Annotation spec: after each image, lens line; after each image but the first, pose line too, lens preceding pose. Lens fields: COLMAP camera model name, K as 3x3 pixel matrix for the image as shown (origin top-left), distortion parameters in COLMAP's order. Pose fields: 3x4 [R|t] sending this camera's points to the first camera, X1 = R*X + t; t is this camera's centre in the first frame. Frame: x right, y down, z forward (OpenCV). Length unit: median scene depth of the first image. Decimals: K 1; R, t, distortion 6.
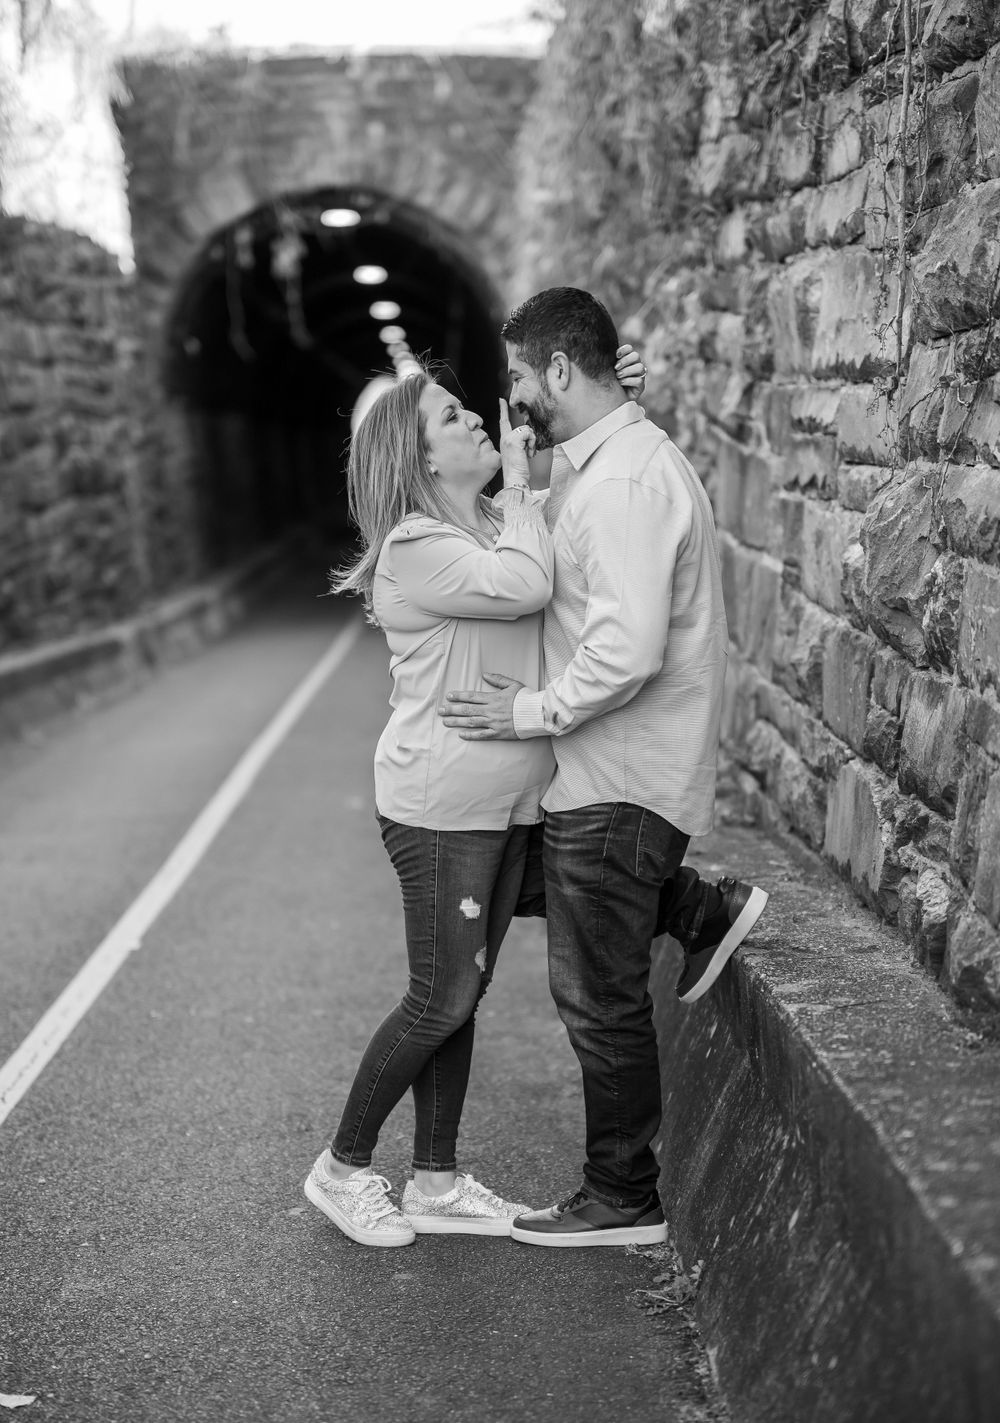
lens RADIAL K [[2350.6, 0, 495.8], [0, 2350.6, 709.2], [0, 0, 1]] dist [-0.013817, 0.047885]
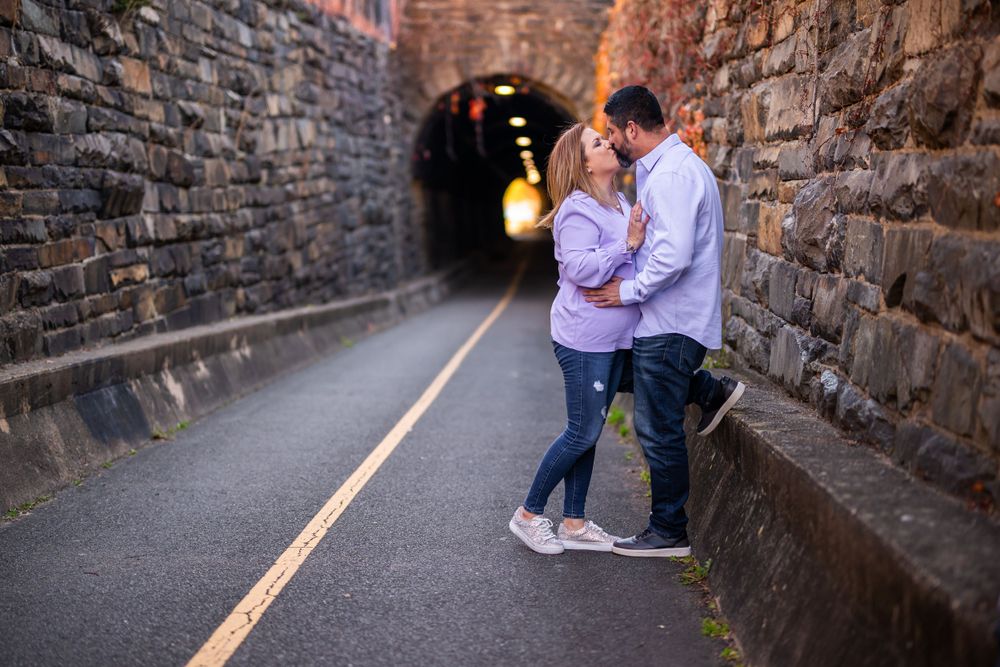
lens RADIAL K [[1259.3, 0, 501.2], [0, 1259.3, 333.1], [0, 0, 1]] dist [-0.000995, 0.039425]
pose [[0.998778, 0.025900, -0.042085, -0.039153], [-0.027659, 0.998745, -0.041766, 0.071065], [0.040951, 0.042879, 0.998241, -0.069202]]
